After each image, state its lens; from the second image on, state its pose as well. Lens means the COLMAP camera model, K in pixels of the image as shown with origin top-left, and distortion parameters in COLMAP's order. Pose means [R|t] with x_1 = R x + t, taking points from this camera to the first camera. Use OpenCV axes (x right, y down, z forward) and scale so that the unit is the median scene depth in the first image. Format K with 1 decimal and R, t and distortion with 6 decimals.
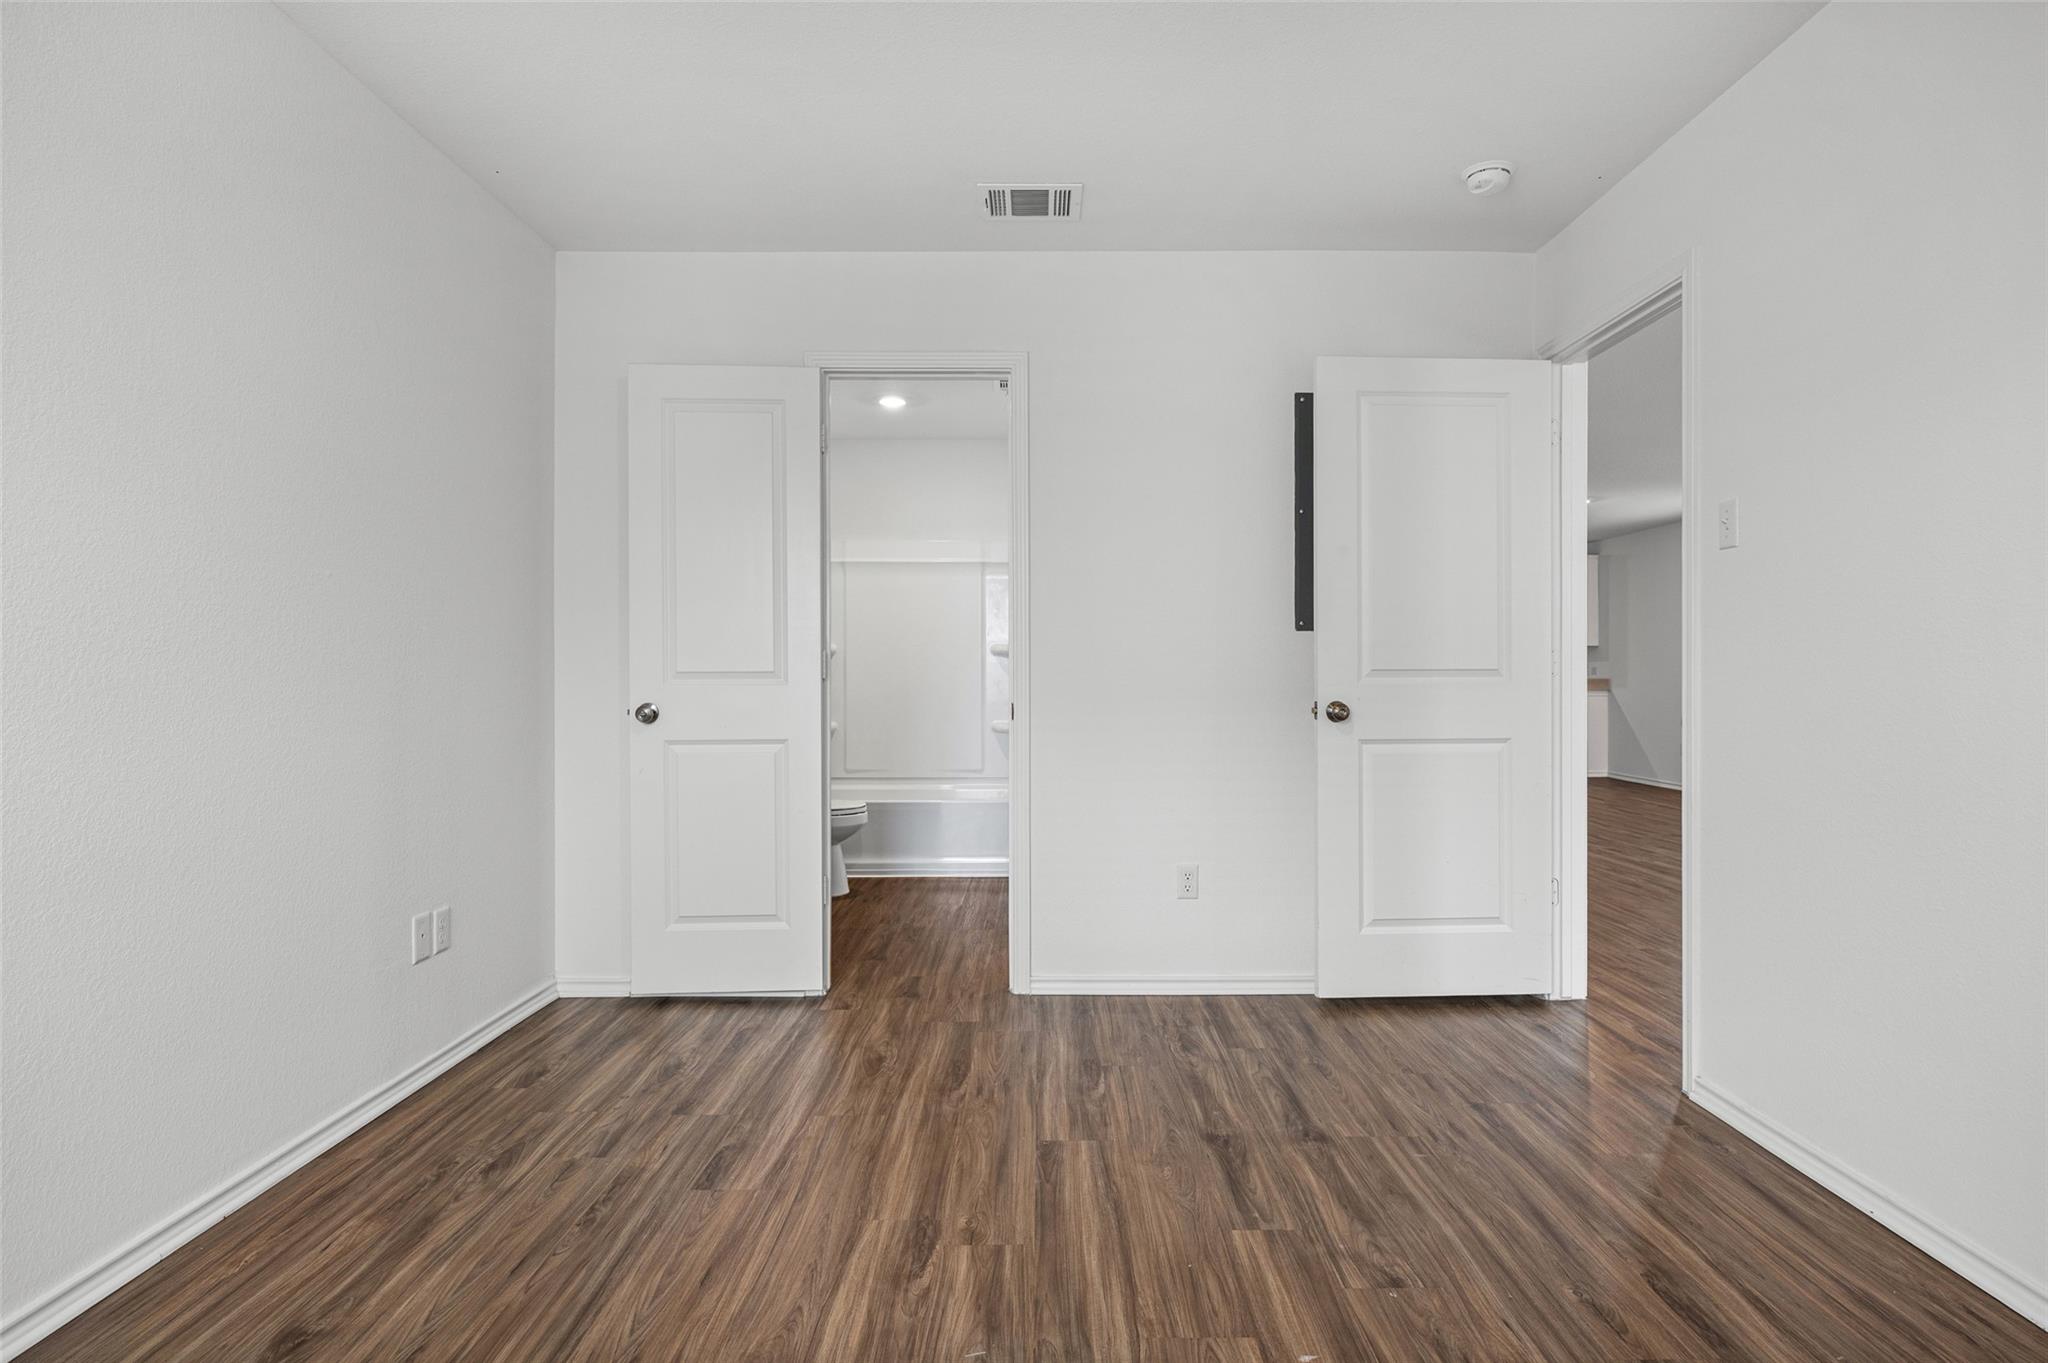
lens RADIAL K [[1079.8, 0, 1026.8], [0, 1079.8, 680.2], [0, 0, 1]] dist [-0.007262, 0.000410]
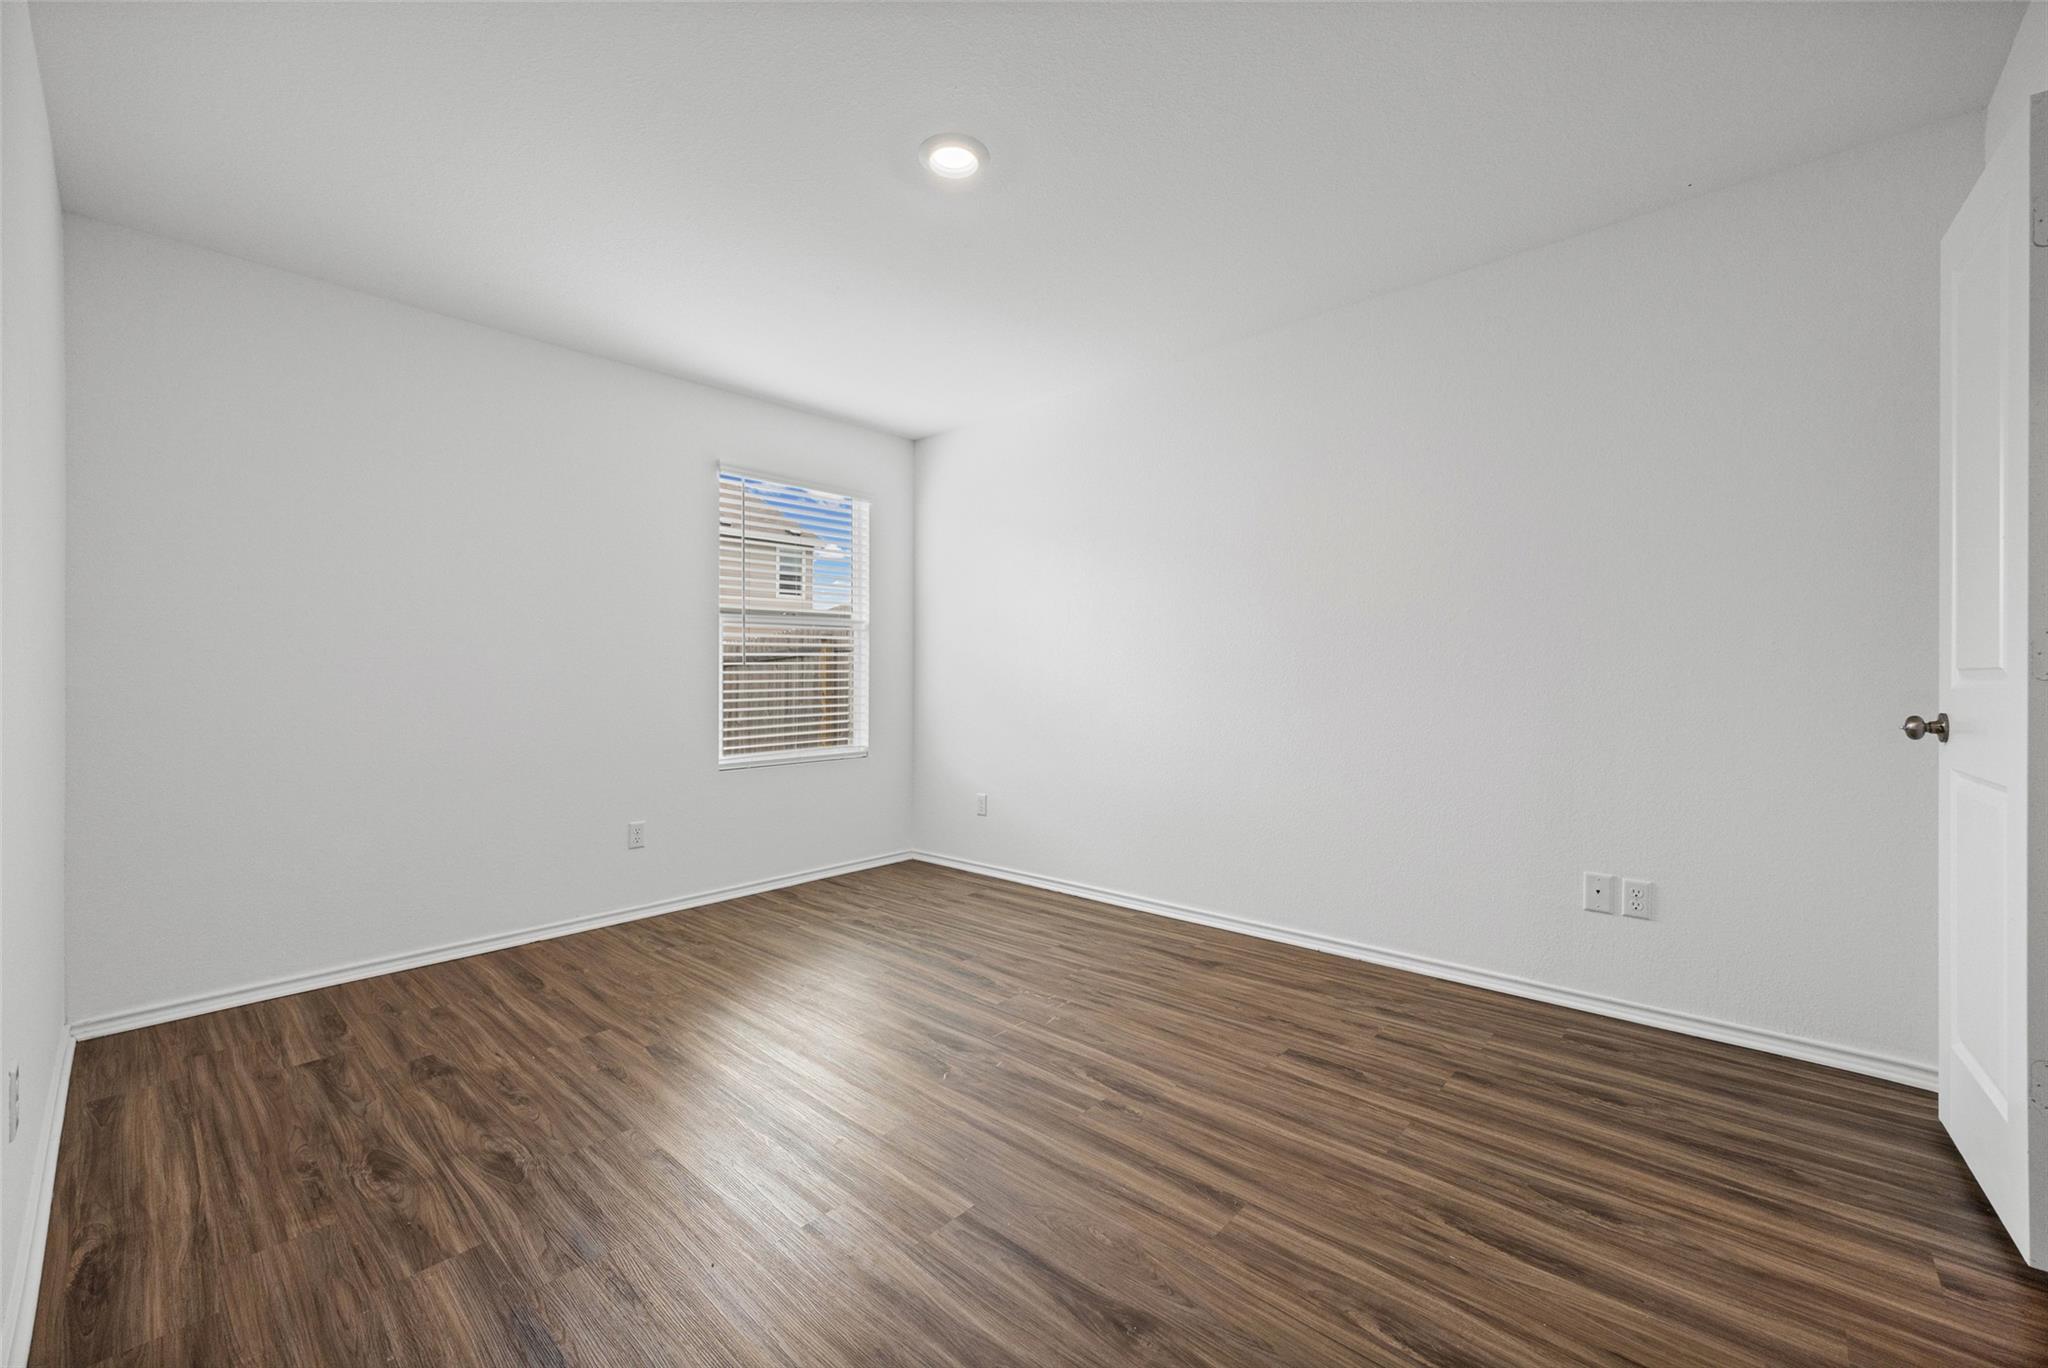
lens RADIAL K [[789.9, 0, 1024.5], [0, 789.9, 680.3], [0, 0, 1]] dist [0.003872, -0.000169]
pose [[-0.651514, 0.005461, -0.758617, 0.639286], [0.002537, 0.999984, 0.005019, -0.004272], [0.758632, 0.001345, -0.651518, 1.327641]]
